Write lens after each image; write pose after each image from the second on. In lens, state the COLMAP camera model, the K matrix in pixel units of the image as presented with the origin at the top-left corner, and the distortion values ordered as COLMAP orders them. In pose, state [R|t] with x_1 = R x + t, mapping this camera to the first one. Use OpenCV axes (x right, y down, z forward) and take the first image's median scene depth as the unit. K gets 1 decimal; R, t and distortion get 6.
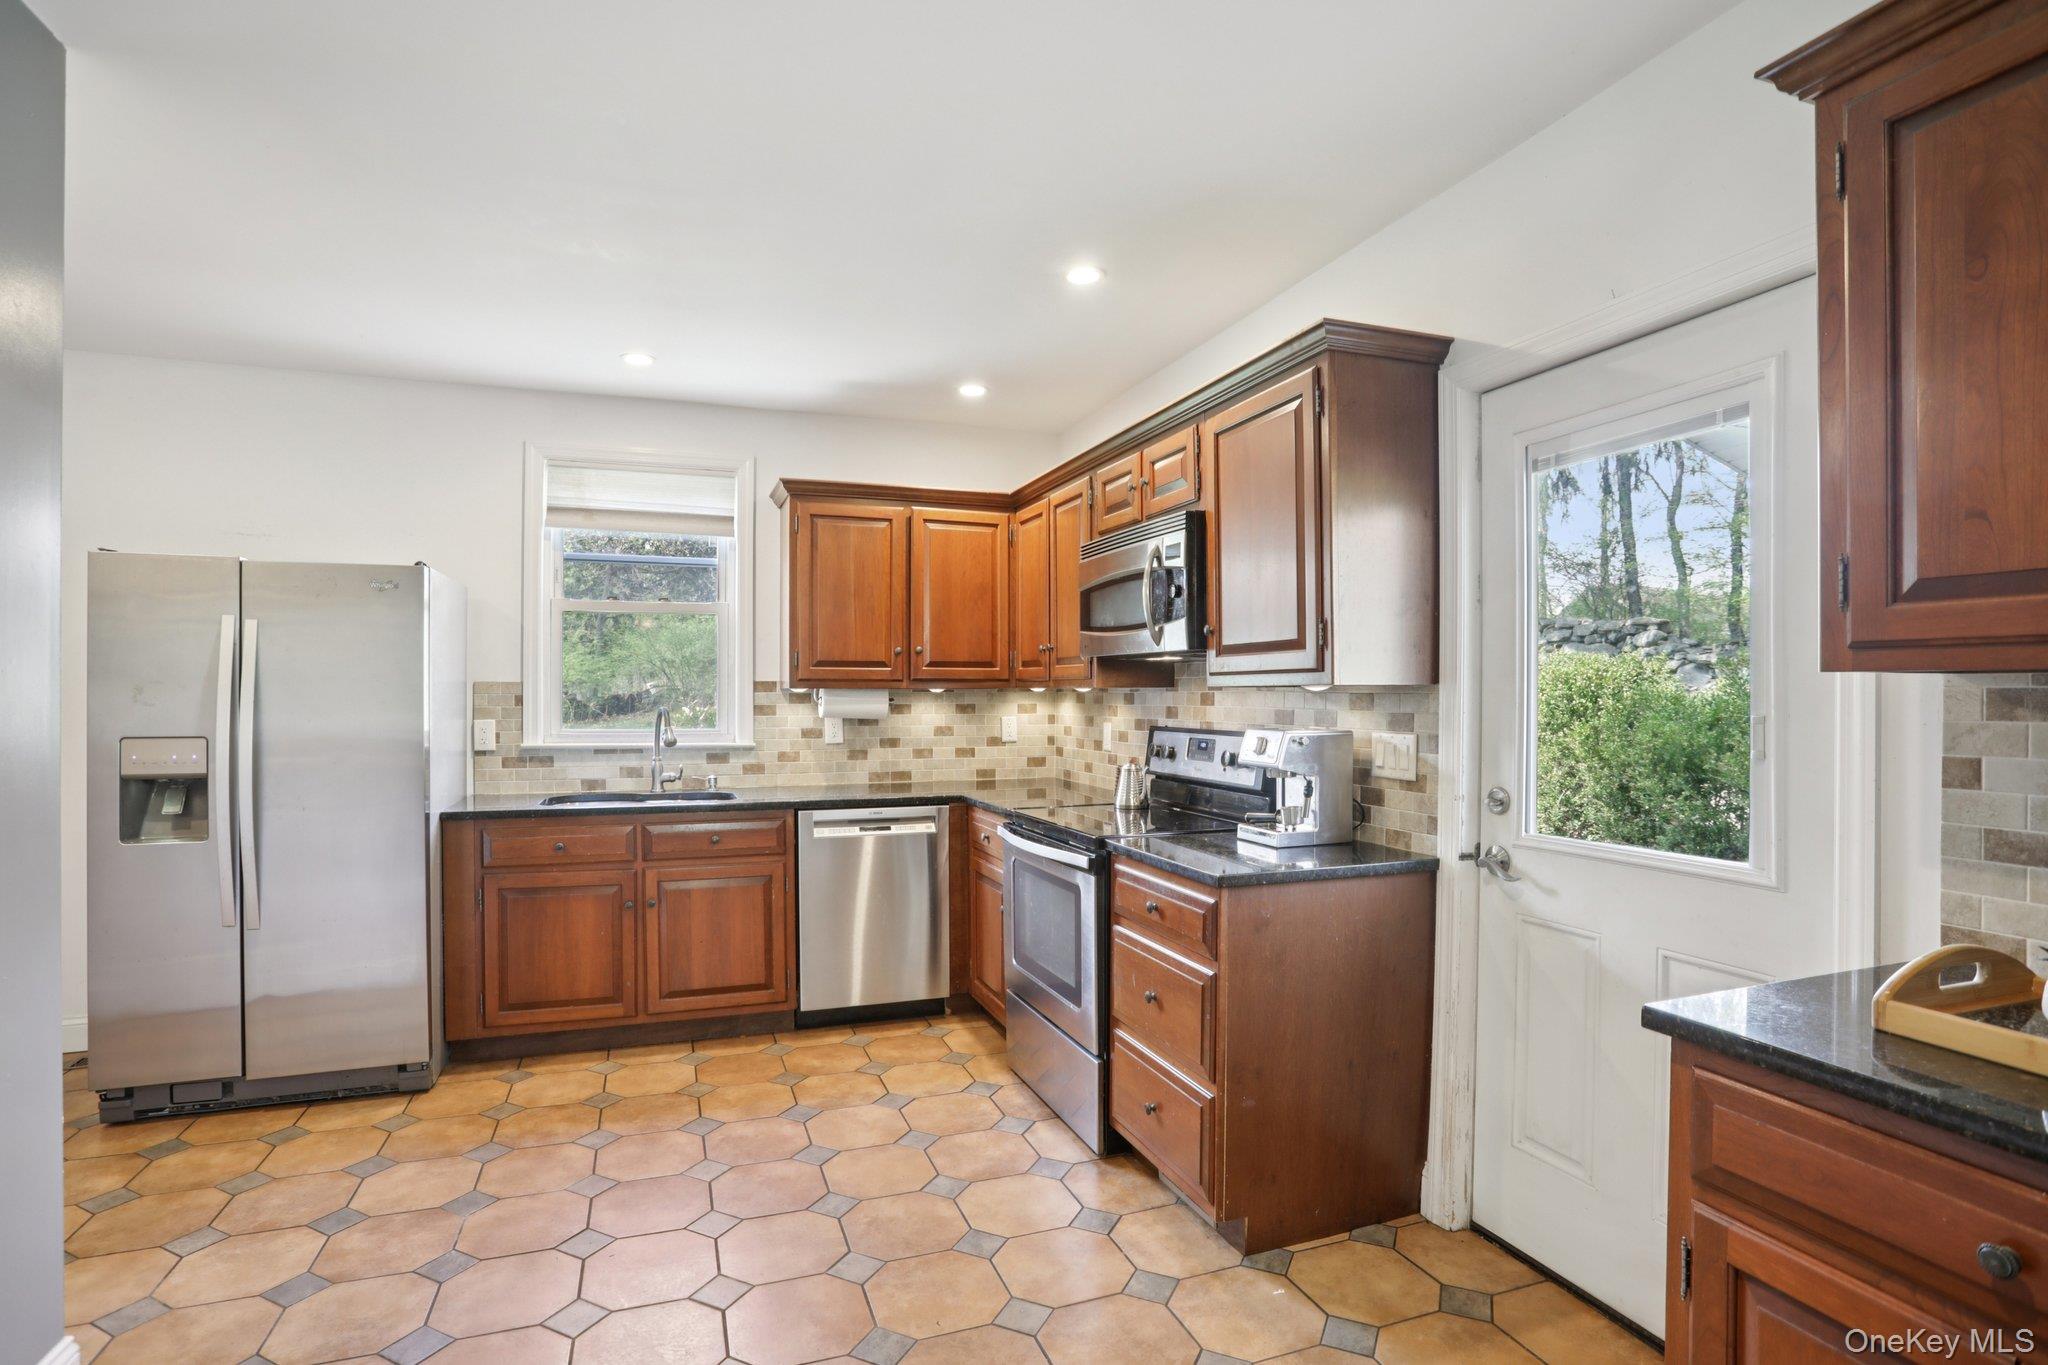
lens RADIAL K [[999.1, 0, 1025.0], [0, 999.1, 679.2], [0, 0, 1]] dist [-0.065883, 0.025562]
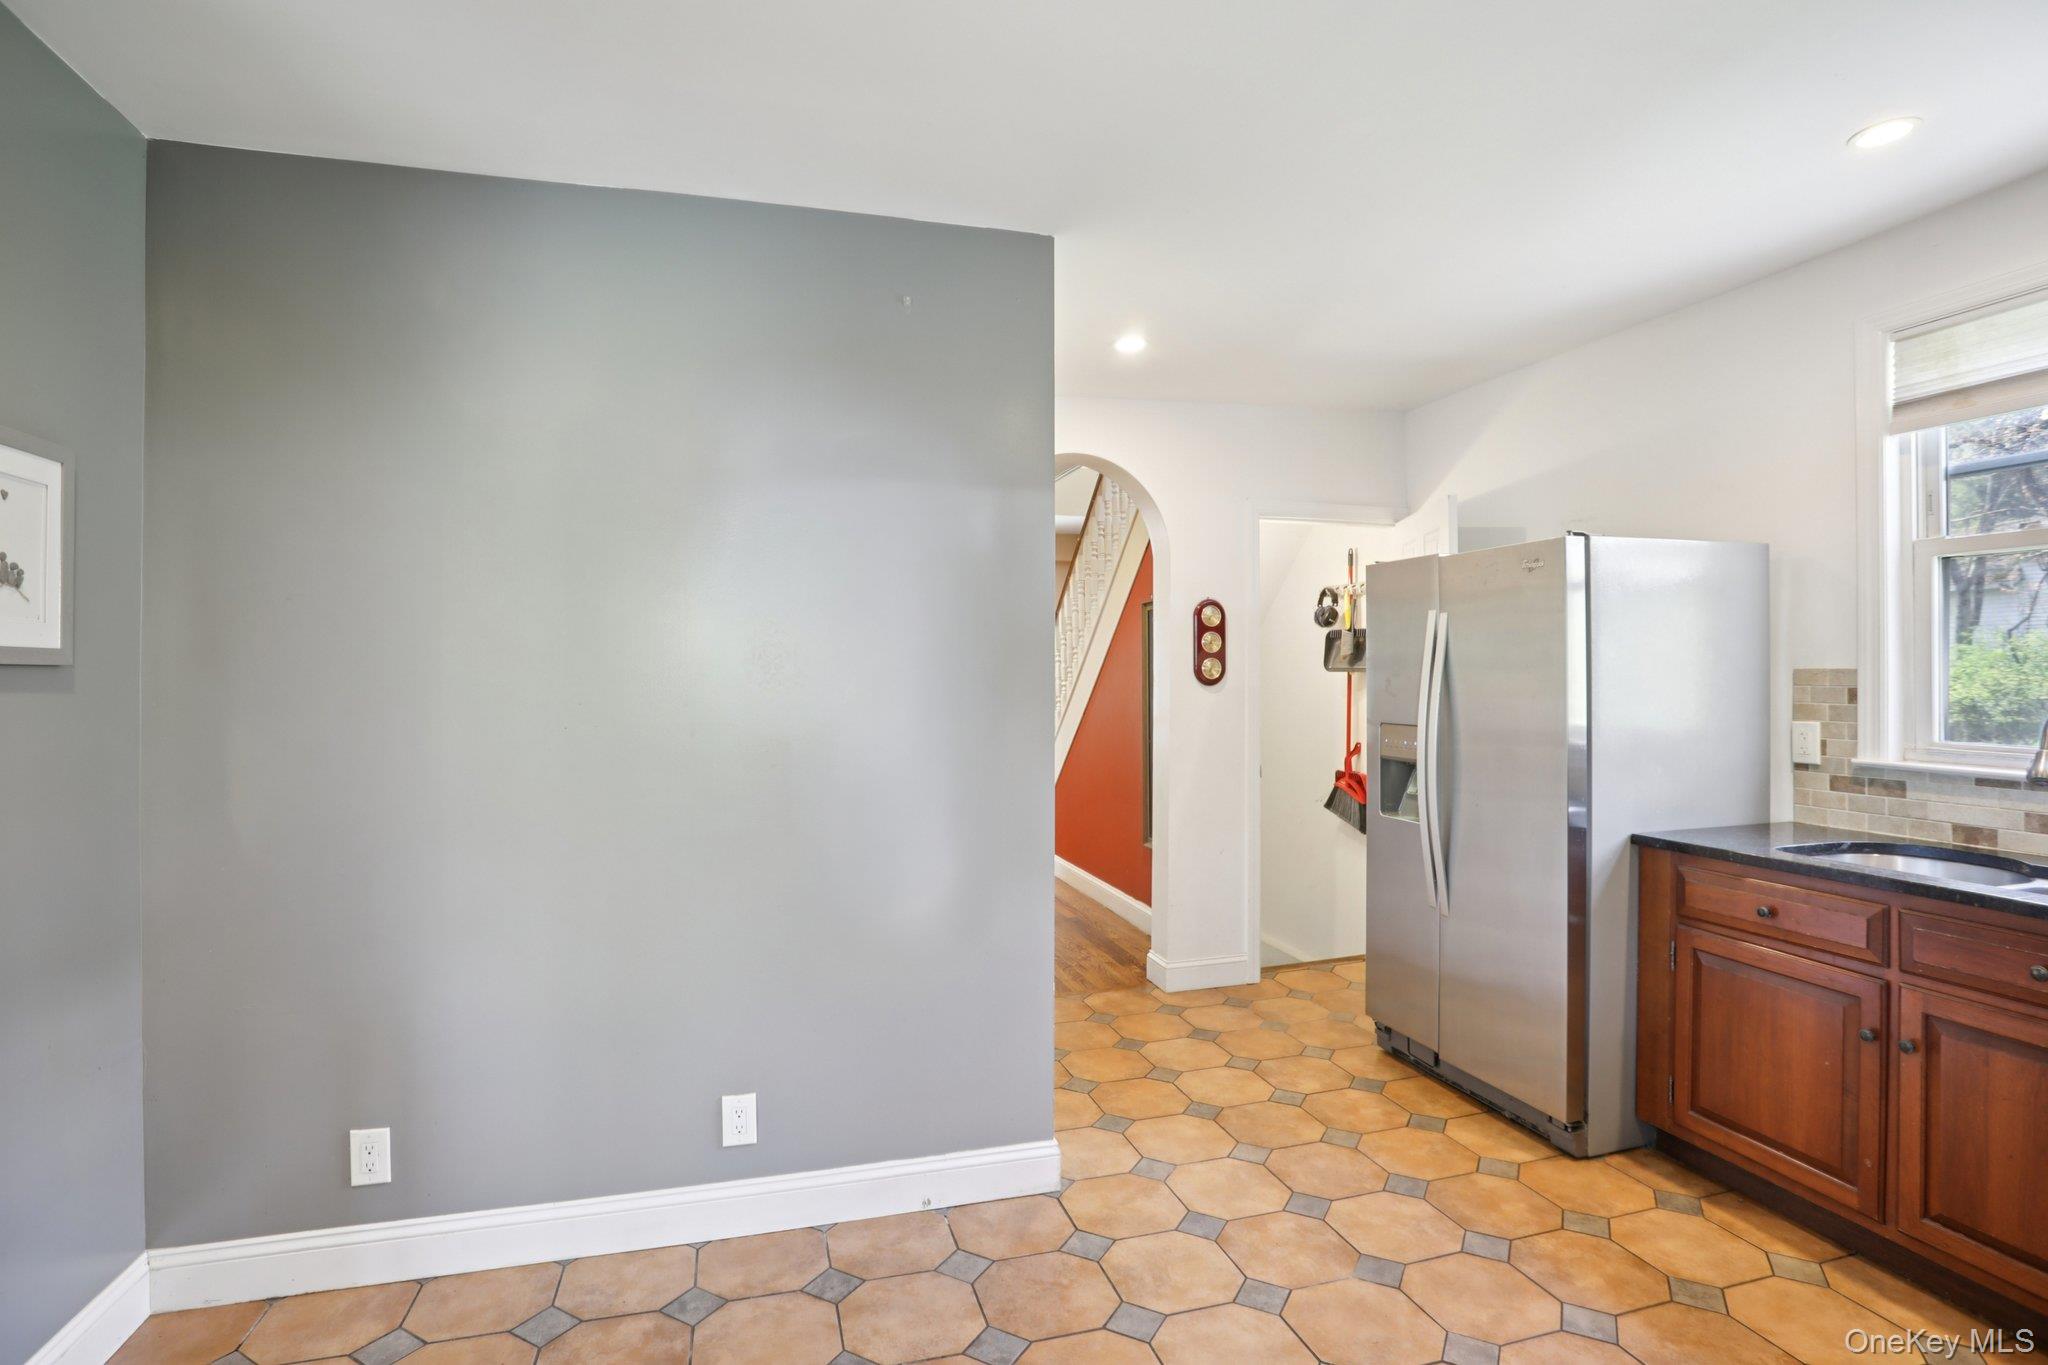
lens RADIAL K [[999.1, 0, 1025.0], [0, 999.1, 679.2], [0, 0, 1]] dist [-0.065883, 0.025562]
pose [[-0.069233, 0.001006, -0.997600, 0.236621], [0.015617, 0.999878, -0.000075, 0.001041], [0.997478, -0.015585, -0.069240, 0.544685]]
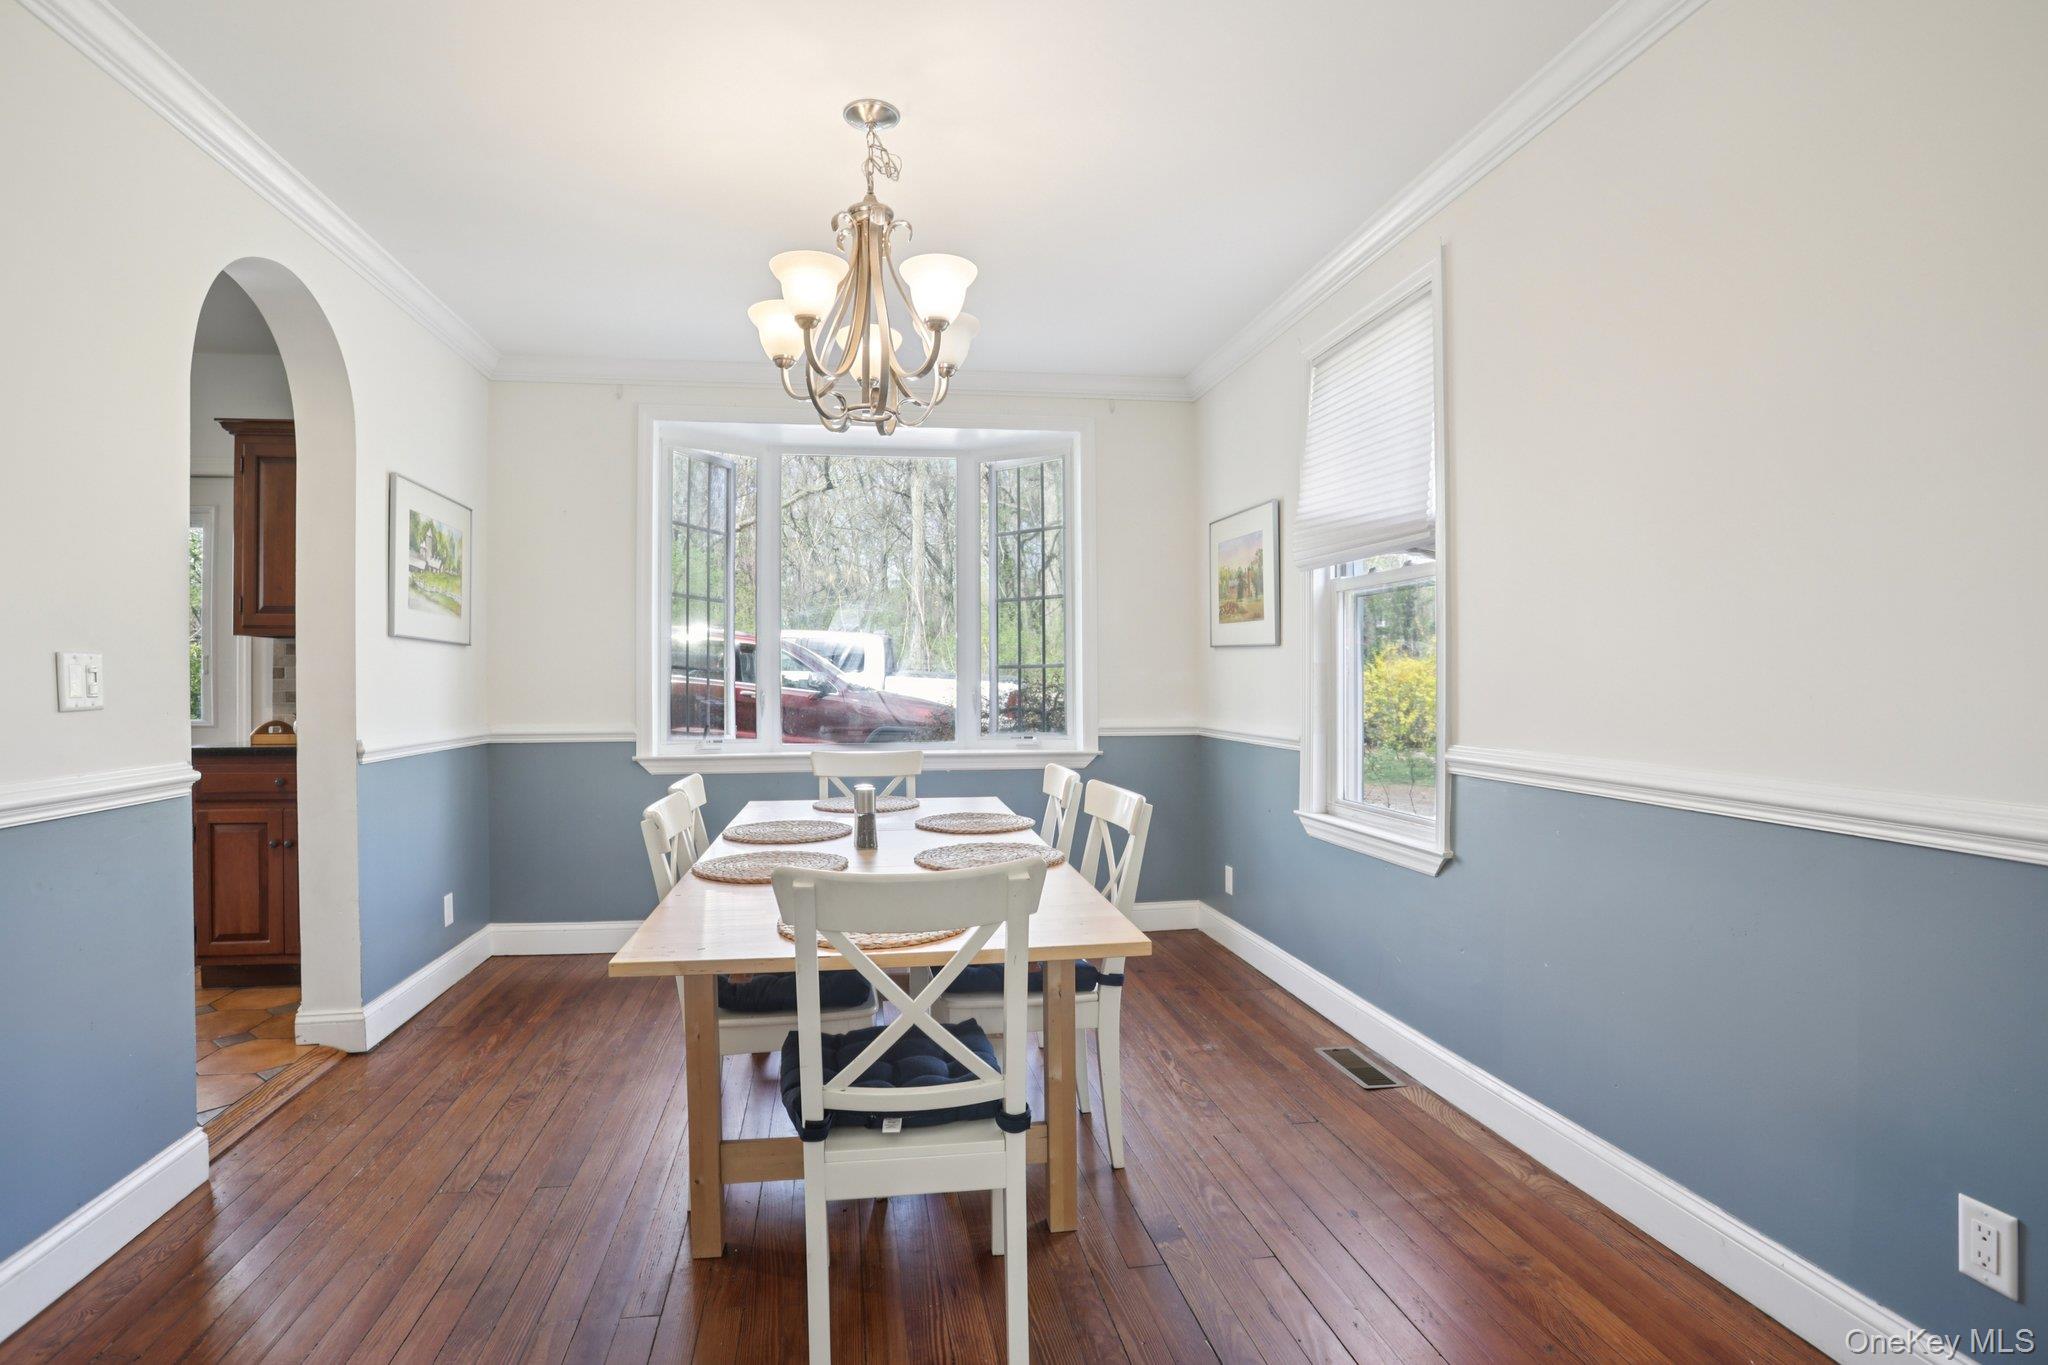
lens RADIAL K [[1051.1, 0, 1026.7], [0, 1051.1, 667.4], [0, 0, 1]] dist [-0.073298, 0.036711]
pose [[0.215720, -0.005073, 0.976442, -0.638278], [-0.015681, 0.999840, 0.008659, 0.008915], [-0.976329, -0.017180, 0.215605, -0.770933]]
